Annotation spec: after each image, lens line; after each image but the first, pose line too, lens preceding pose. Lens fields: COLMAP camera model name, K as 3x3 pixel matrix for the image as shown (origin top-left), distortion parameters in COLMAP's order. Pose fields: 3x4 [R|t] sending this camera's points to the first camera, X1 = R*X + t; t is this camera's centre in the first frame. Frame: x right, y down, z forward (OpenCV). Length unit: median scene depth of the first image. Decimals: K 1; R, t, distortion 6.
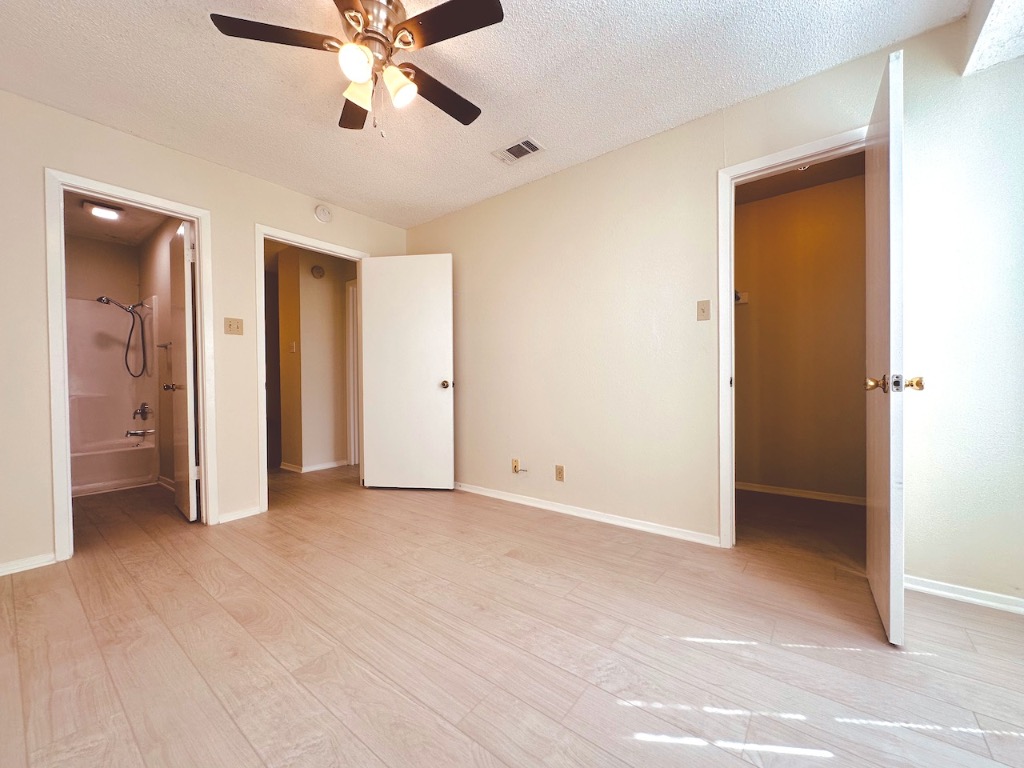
lens RADIAL K [[409.6, 0, 512.1], [0, 409.6, 383.3], [0, 0, 1]] dist [-0.005921, 0.001501]
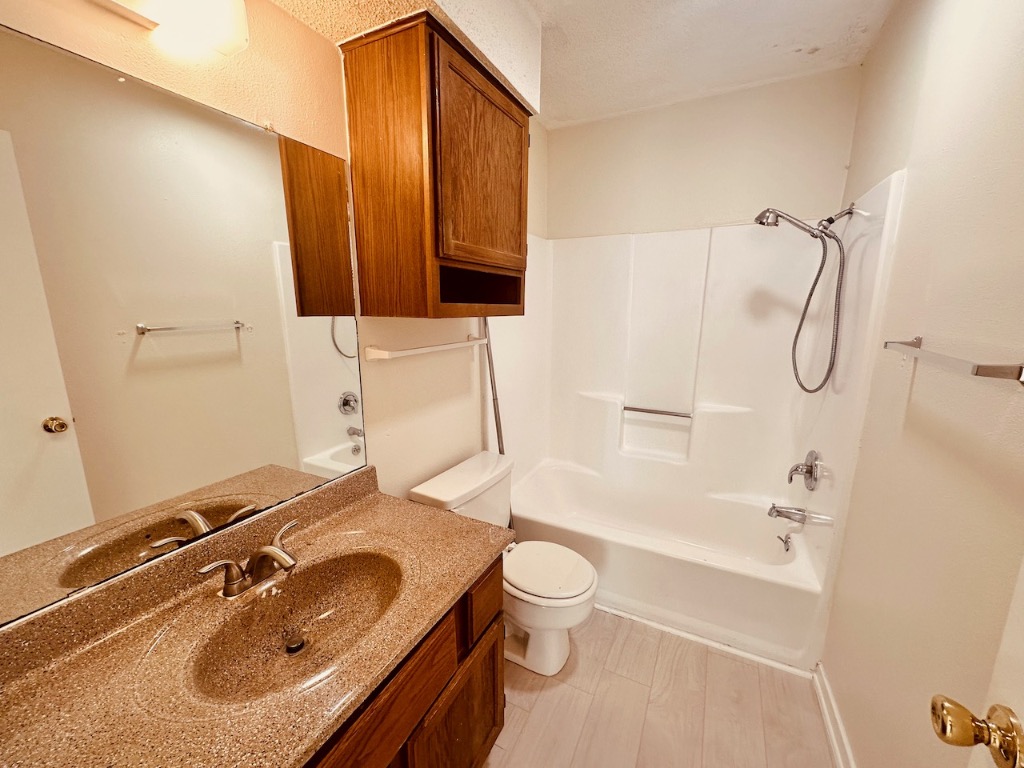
lens RADIAL K [[409.6, 0, 513.4], [0, 409.6, 383.2], [0, 0, 1]] dist [-0.005921, 0.001501]
pose [[0.193073, 0.197675, -0.961066, -0.561655], [-0.011986, 0.979898, 0.199140, -0.106993], [0.981111, -0.026929, 0.191561, 0.603715]]
